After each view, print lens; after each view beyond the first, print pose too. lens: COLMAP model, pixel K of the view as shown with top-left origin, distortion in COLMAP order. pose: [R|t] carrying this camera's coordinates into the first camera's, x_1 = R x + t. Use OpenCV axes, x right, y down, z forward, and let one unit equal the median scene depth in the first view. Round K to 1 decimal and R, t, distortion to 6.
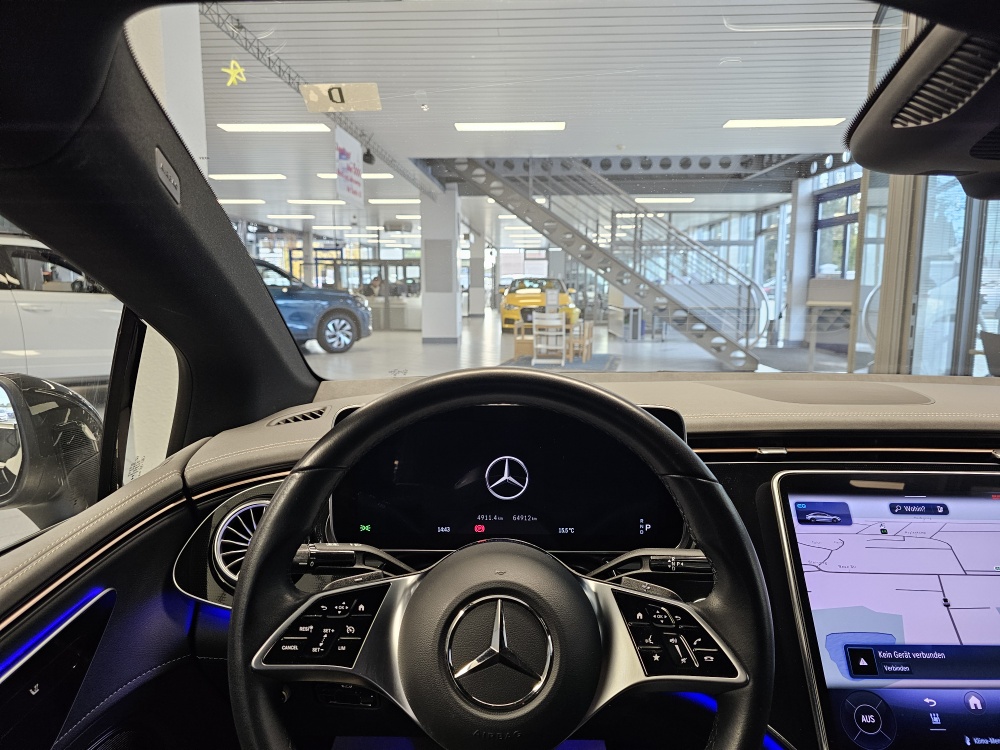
lens RADIAL K [[681.5, 0, 494.8], [0, 681.5, 373.1], [0, 0, 1]] dist [0.029118, -0.035380]
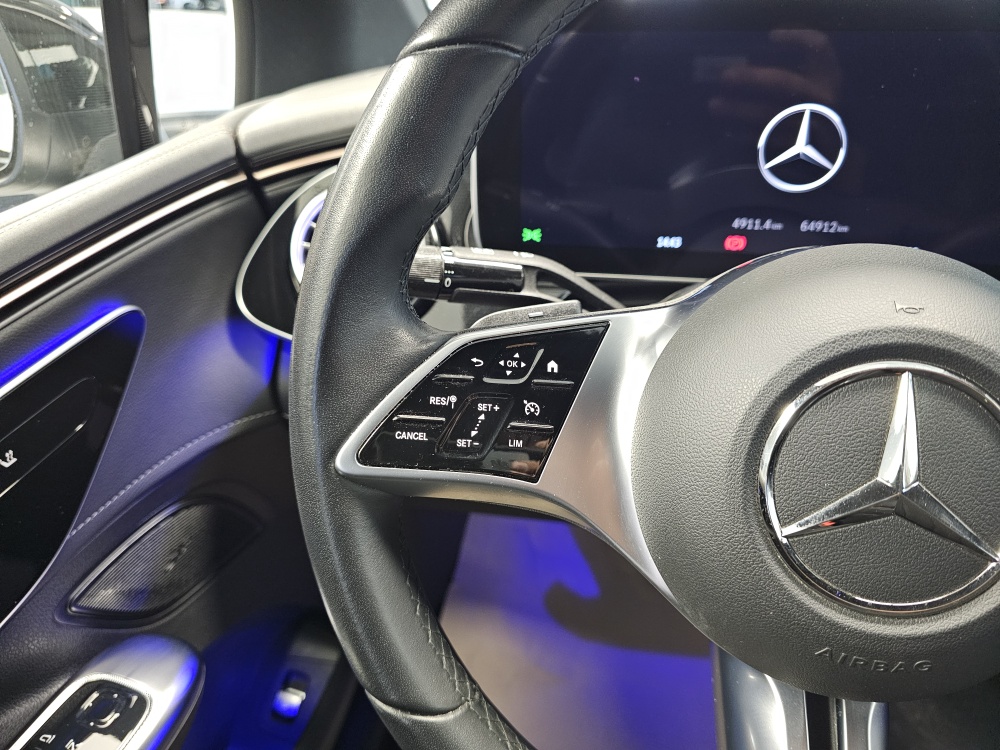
lens RADIAL K [[700.4, 0, 497.3], [0, 700.4, 372.9], [0, 0, 1]] dist [0.002525, -0.006161]
pose [[0.984441, 0.067234, -0.162346, -0.135189], [-0.007977, 0.940049, 0.340945, 0.158711], [0.175537, -0.334346, 0.925959, 0.473566]]
